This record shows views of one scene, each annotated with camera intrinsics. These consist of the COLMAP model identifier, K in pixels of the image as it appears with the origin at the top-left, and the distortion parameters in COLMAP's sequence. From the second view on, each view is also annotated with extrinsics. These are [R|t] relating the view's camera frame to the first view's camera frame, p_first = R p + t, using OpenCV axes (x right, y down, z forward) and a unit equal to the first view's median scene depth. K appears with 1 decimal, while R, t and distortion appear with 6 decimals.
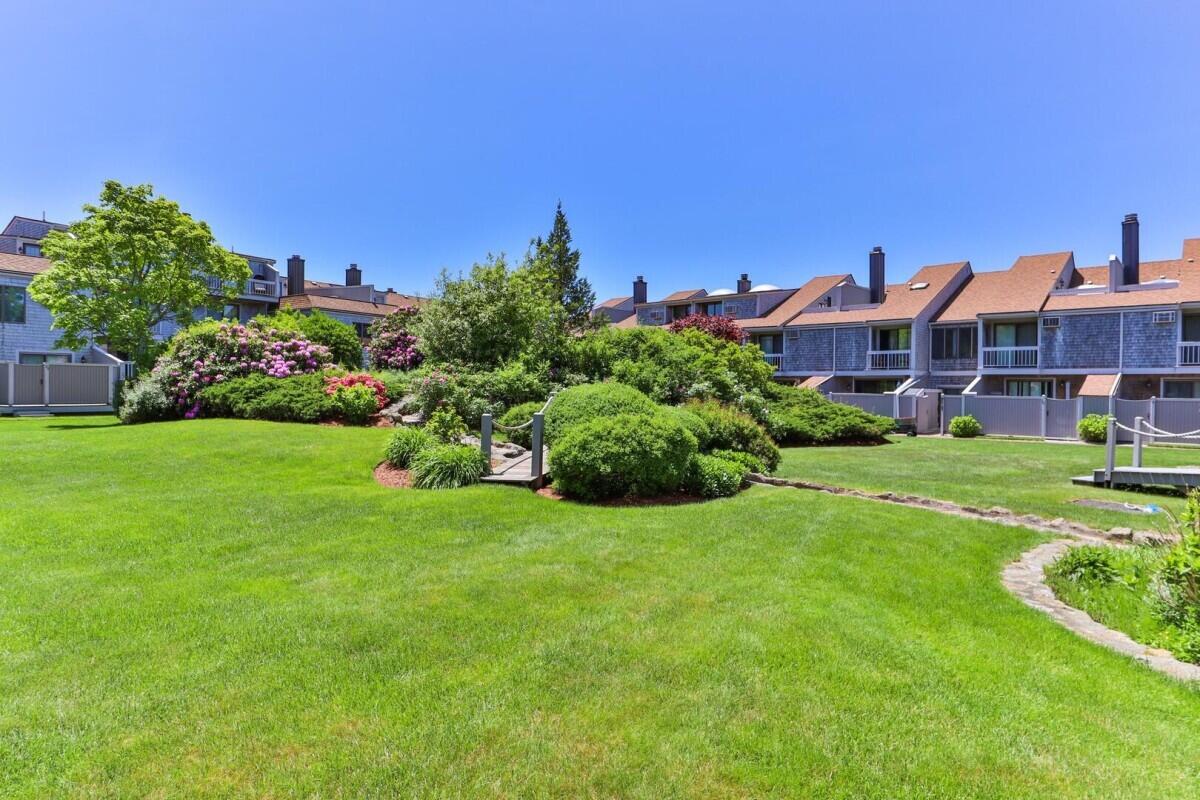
lens RADIAL K [[553.0, 0, 600.0], [0, 553.0, 400.0], [0, 0, 1]] dist [0.002564, 0.000395]
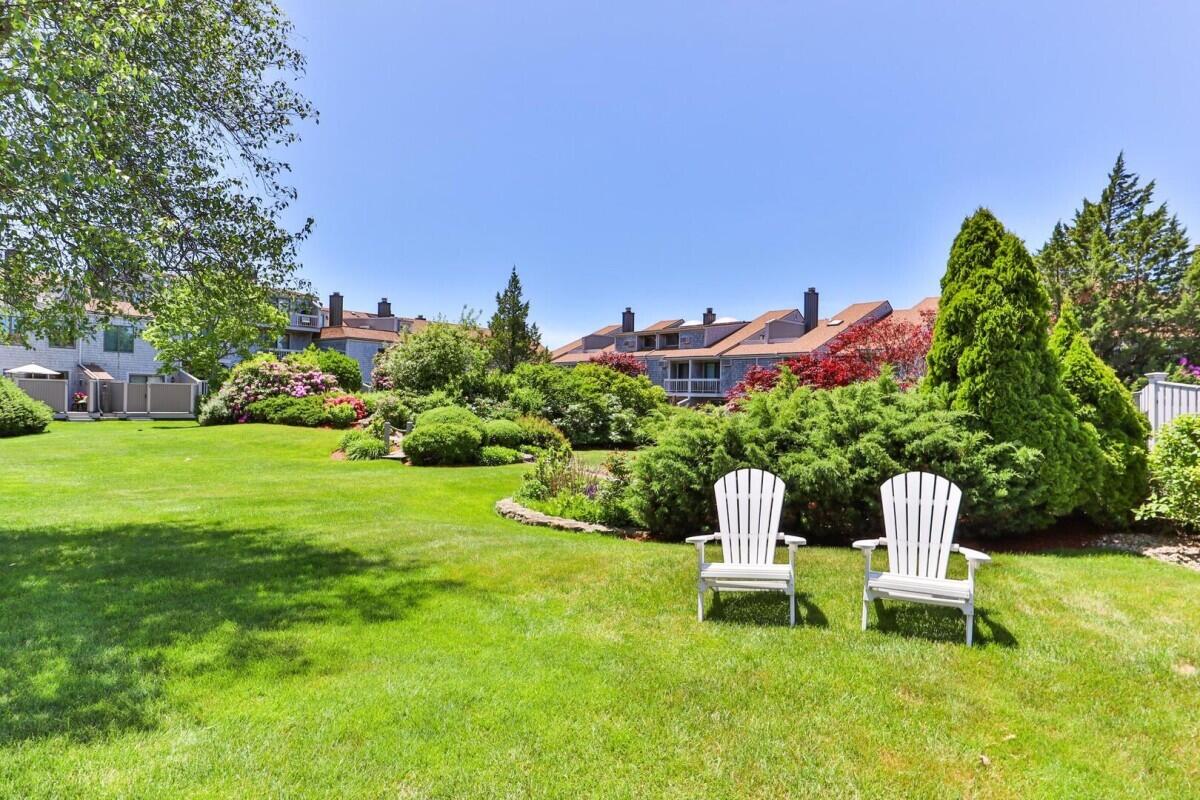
lens RADIAL K [[507.3, 0, 589.4], [0, 507.3, 416.4], [0, 0, 1]] dist [0.001870, 0.000055]
pose [[0.998299, 0.014467, -0.056485, 0.282208], [-0.014157, 0.999882, 0.005886, -0.007324], [0.056564, -0.005076, 0.998386, -0.329465]]
